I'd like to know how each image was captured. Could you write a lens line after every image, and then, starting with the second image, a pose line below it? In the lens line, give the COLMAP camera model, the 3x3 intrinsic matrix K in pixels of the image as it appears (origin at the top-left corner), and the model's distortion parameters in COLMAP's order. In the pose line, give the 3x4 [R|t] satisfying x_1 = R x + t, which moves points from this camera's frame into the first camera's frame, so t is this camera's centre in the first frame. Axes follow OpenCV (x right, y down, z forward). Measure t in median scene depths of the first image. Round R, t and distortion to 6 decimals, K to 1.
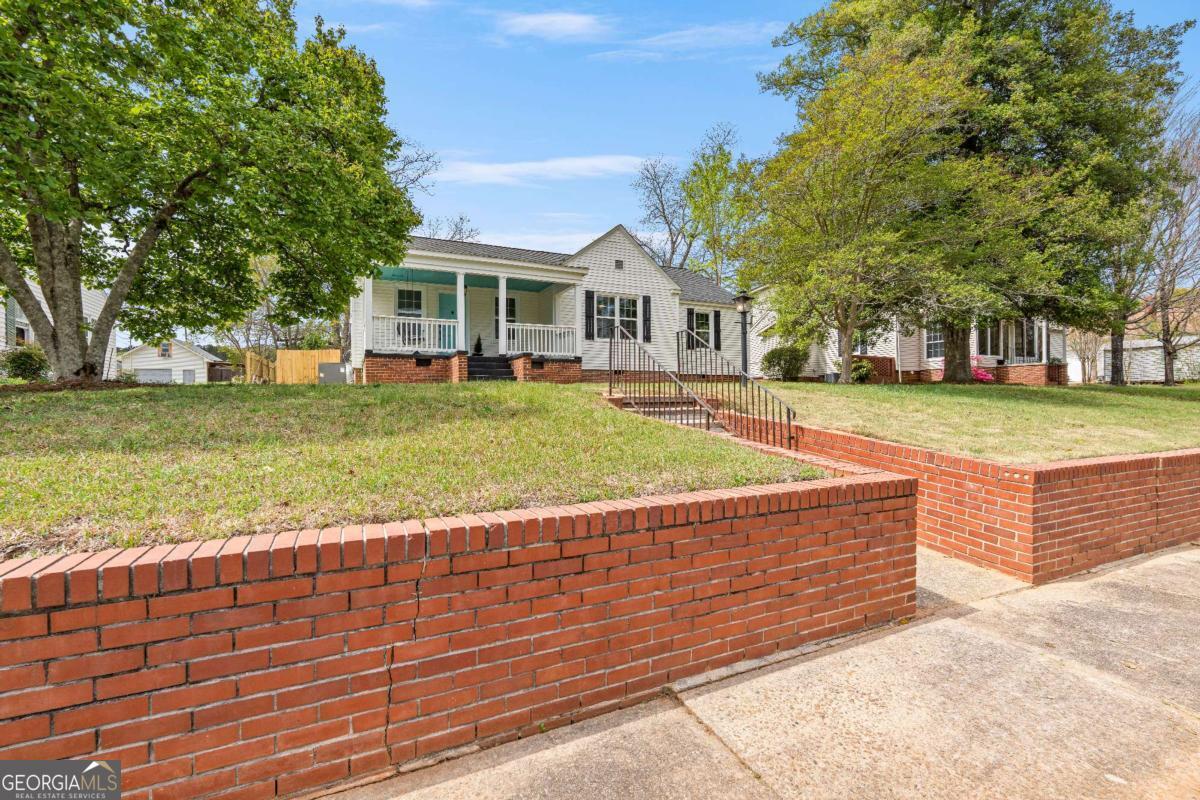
lens RADIAL K [[523.8, 0, 599.1], [0, 523.8, 396.2], [0, 0, 1]] dist [-0.006050, 0.001393]
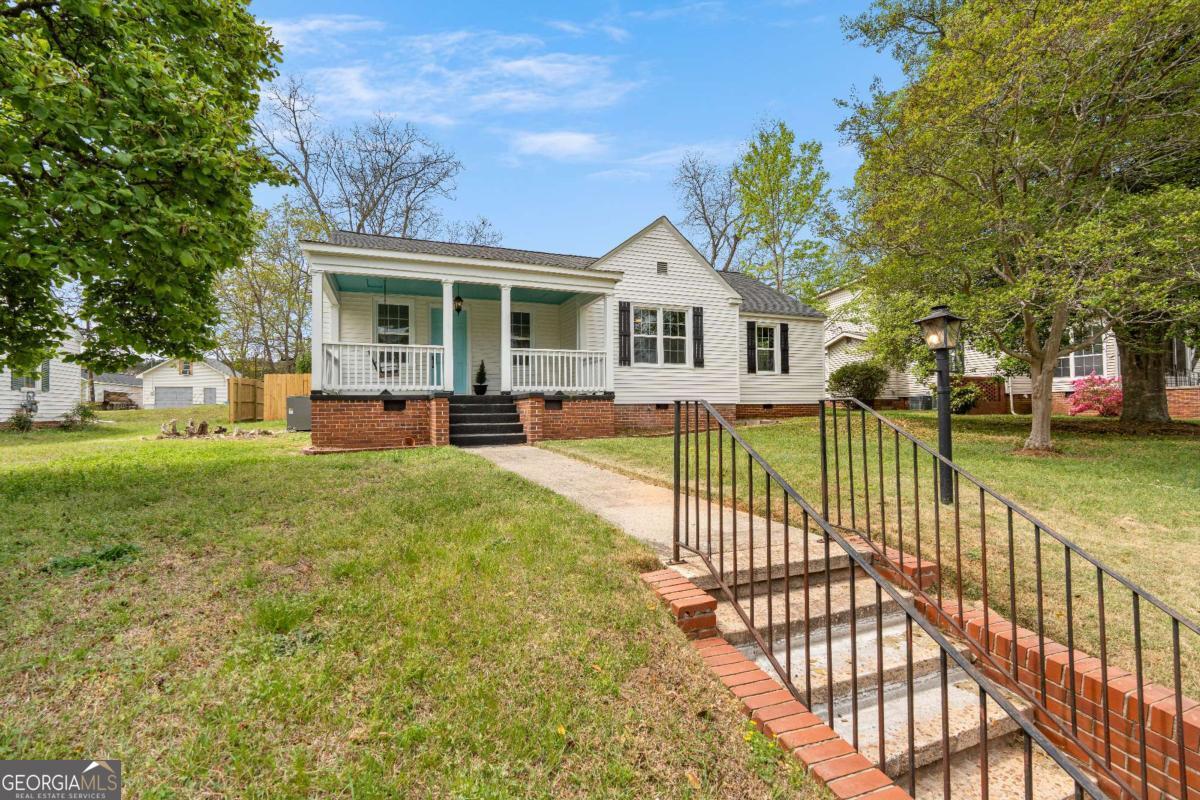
lens RADIAL K [[523.8, 0, 599.7], [0, 523.8, 396.2], [0, 0, 1]] dist [-0.006050, 0.001393]
pose [[0.997883, -0.003206, -0.064960, -0.004637], [0.002245, 0.999887, -0.014860, -0.049887], [0.065000, 0.014683, 0.997777, 0.225026]]
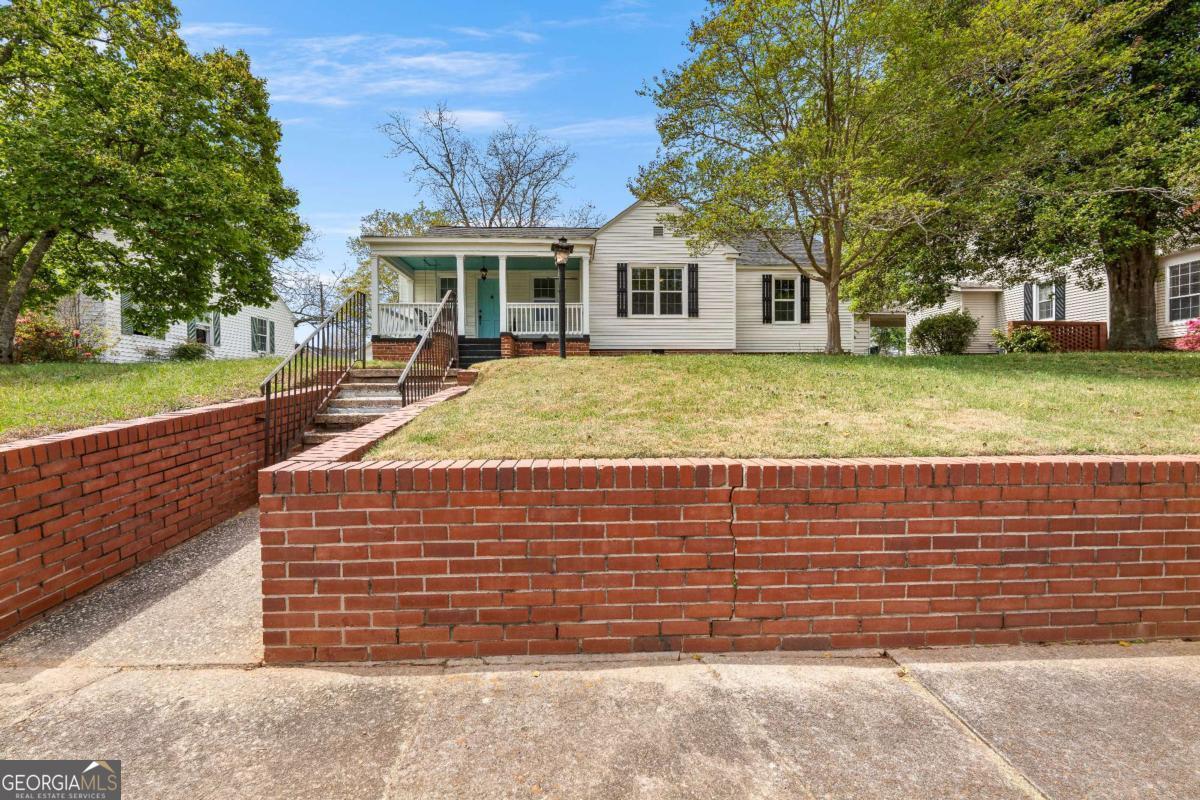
lens RADIAL K [[523.8, 0, 599.9], [0, 523.8, 395.7], [0, 0, 1]] dist [-0.006050, 0.001393]
pose [[0.925232, 0.004776, -0.379371, 0.289961], [0.004008, 0.999742, 0.022362, 0.010249], [0.379380, -0.022211, 0.924974, 0.125569]]
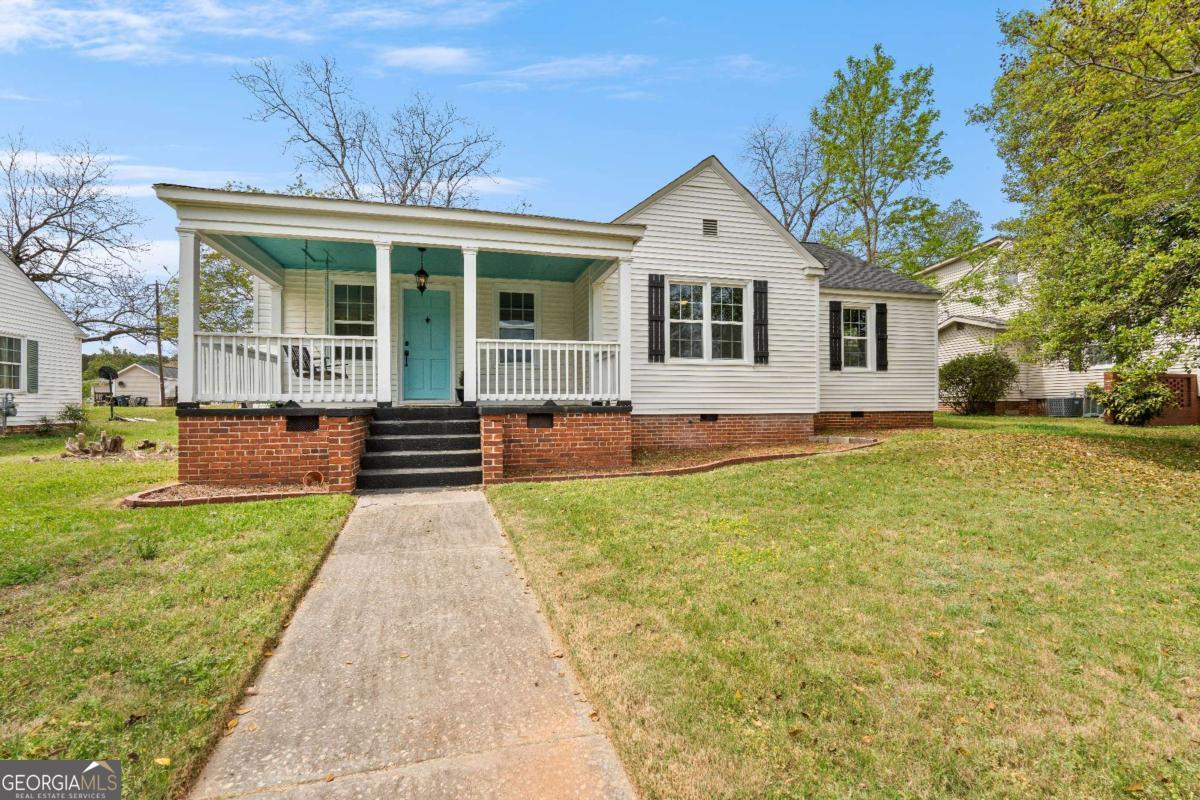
lens RADIAL K [[523.8, 0, 598.9], [0, 523.8, 398.1], [0, 0, 1]] dist [-0.006050, 0.001393]
pose [[0.981297, 0.001145, -0.192497, 0.029299], [-0.000978, 0.999999, 0.000959, -0.067610], [0.192498, -0.000752, 0.981297, 0.425597]]
